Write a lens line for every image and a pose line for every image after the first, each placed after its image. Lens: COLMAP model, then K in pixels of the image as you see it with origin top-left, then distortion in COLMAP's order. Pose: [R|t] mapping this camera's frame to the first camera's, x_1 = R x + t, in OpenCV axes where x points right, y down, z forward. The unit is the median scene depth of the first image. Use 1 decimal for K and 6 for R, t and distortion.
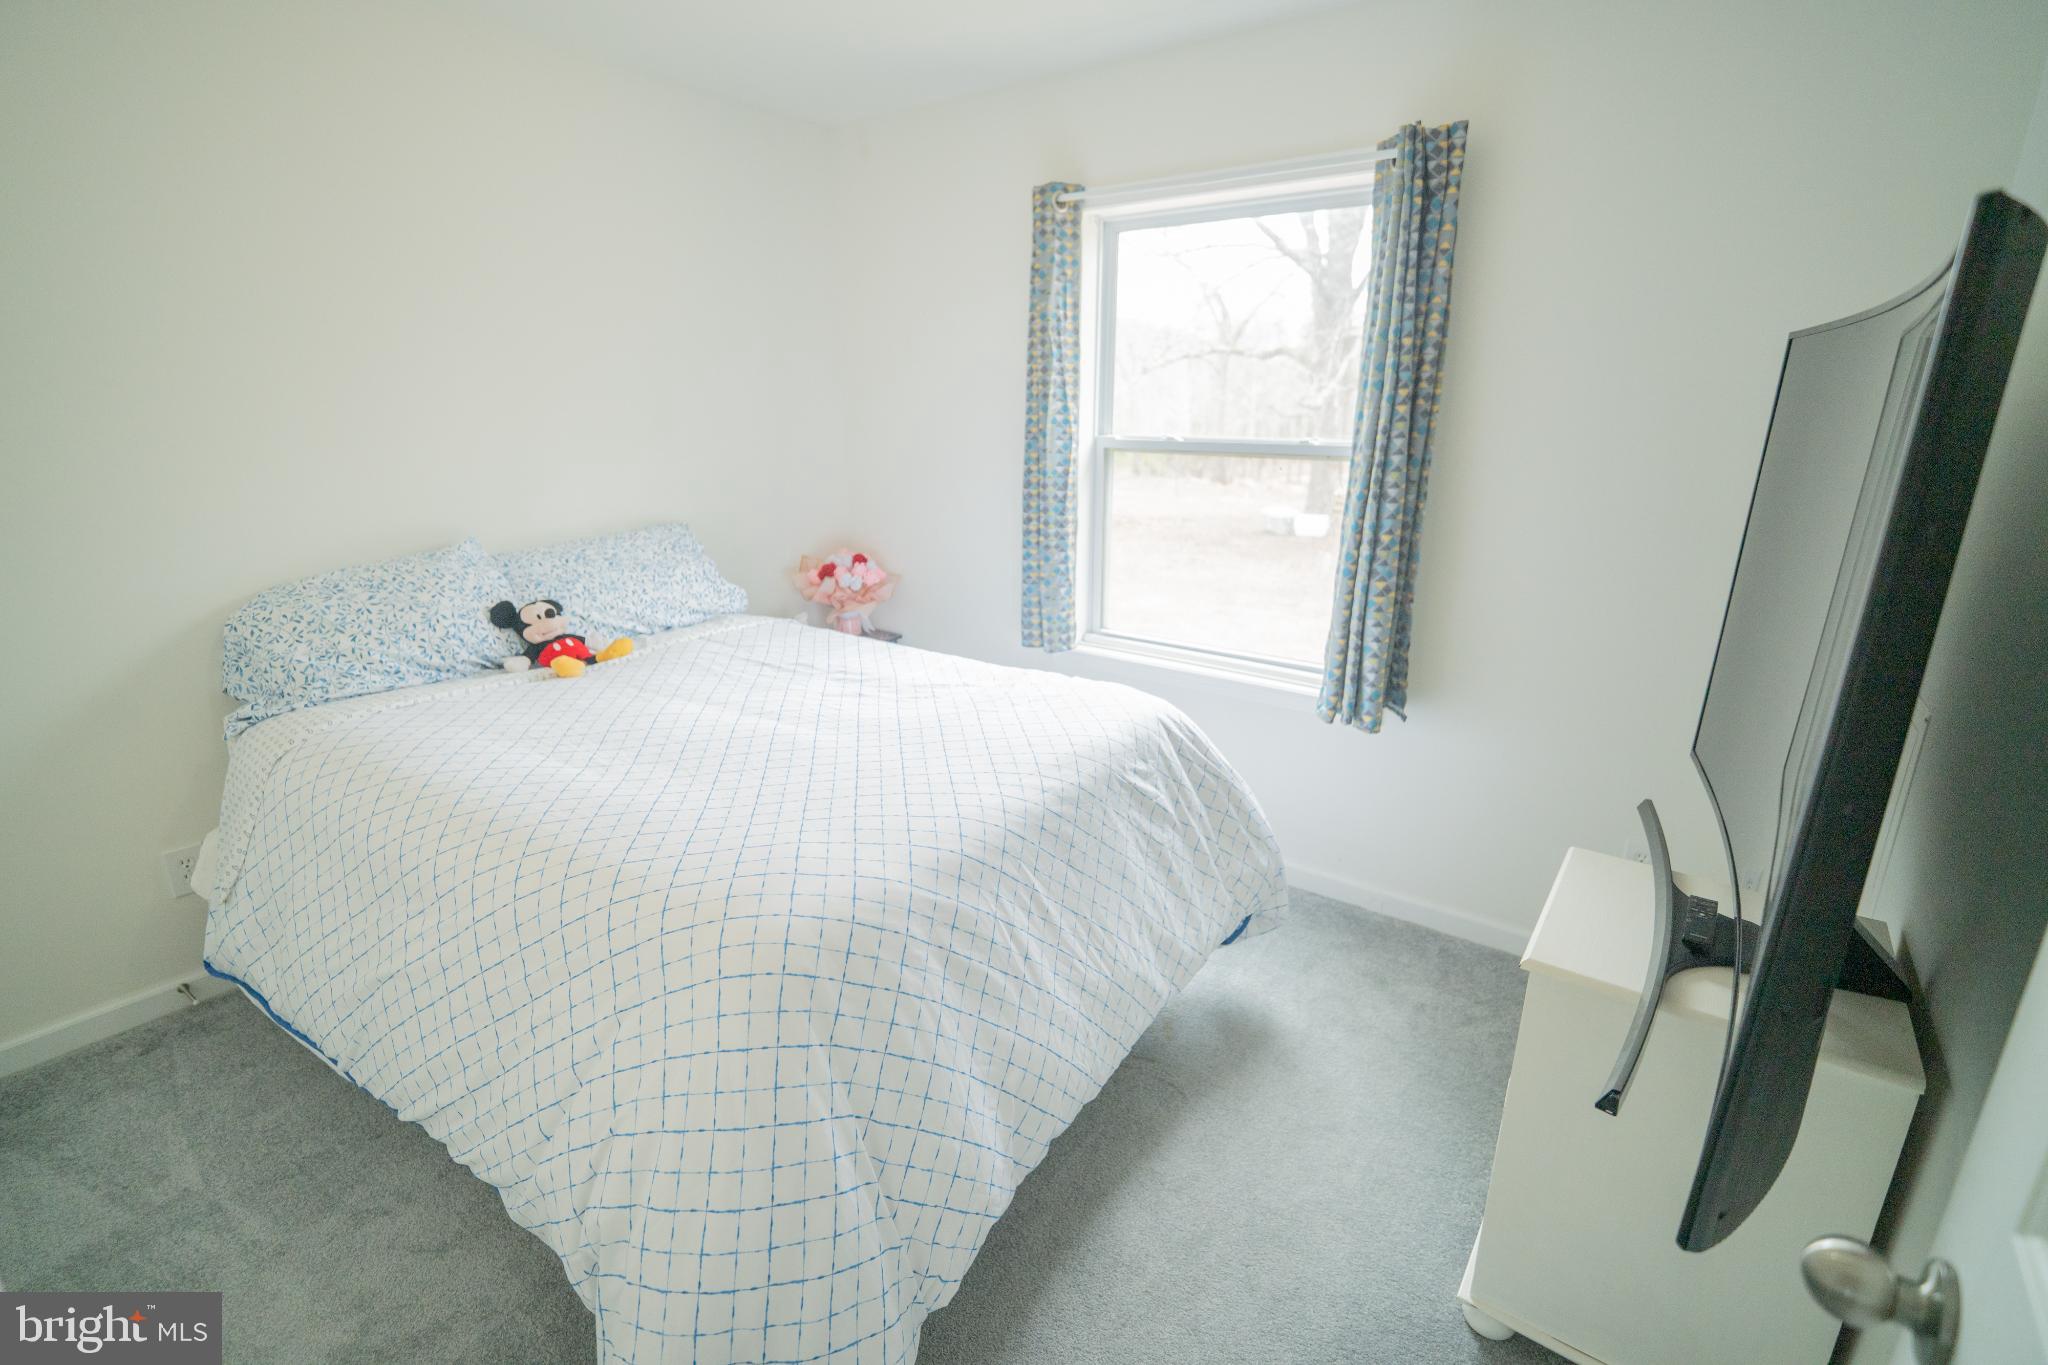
lens RADIAL K [[951.0, 0, 1017.9], [0, 951.0, 685.0], [0, 0, 1]] dist [-0.001839, -0.002086]
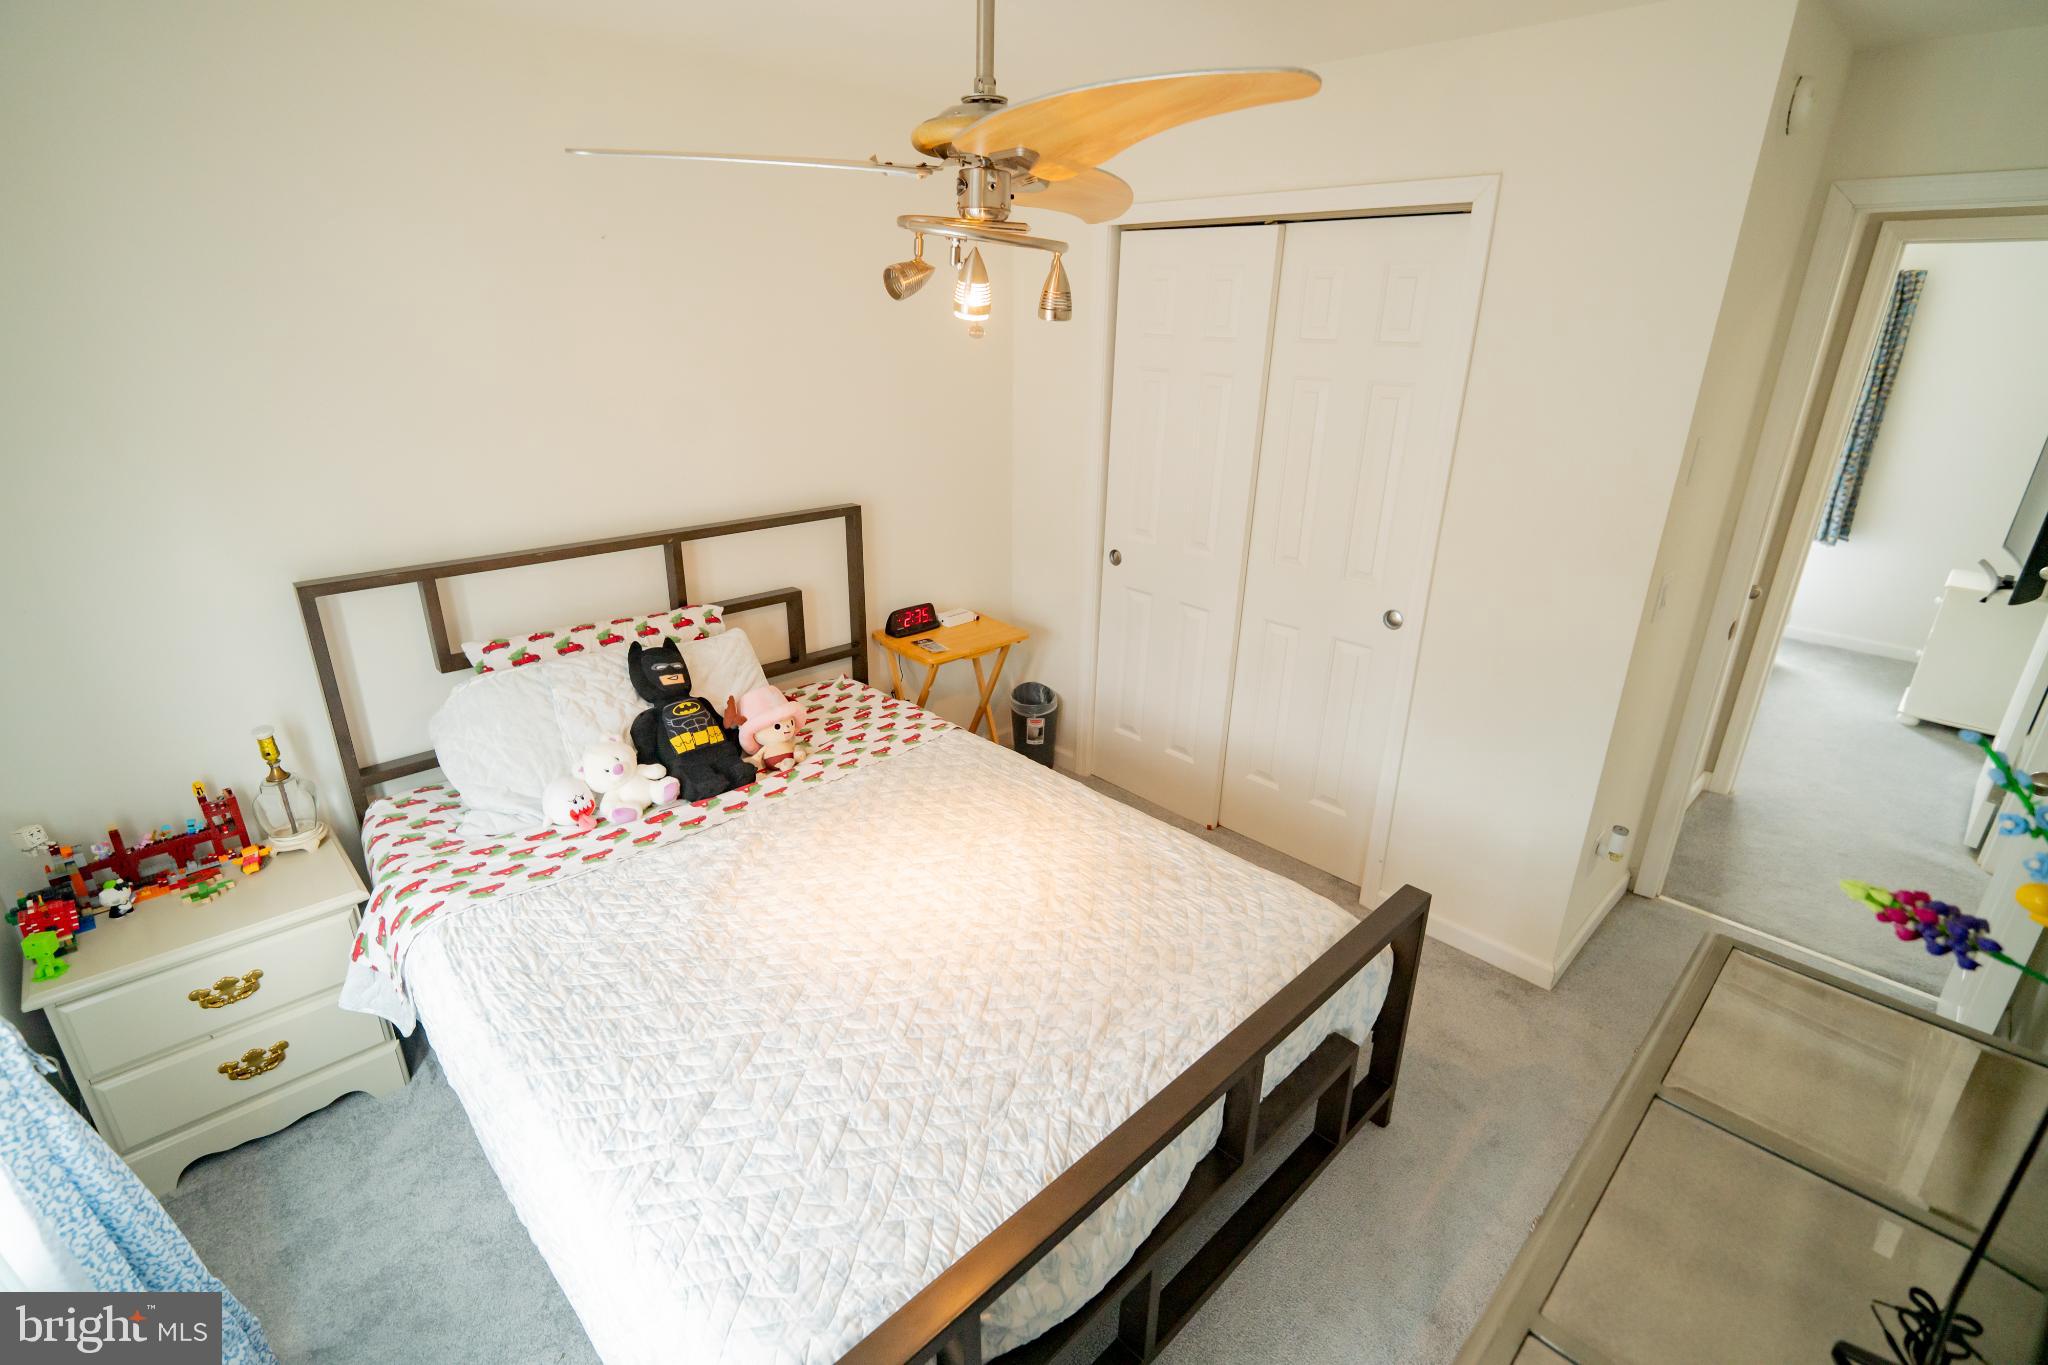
lens RADIAL K [[951.0, 0, 1027.2], [0, 951.0, 678.6], [0, 0, 1]] dist [-0.001839, -0.002086]
pose [[0.986828, 0.075516, -0.143068, -1.183173], [-0.066723, 0.995633, 0.065299, 0.355402], [0.147375, -0.054893, 0.987556, -1.520084]]
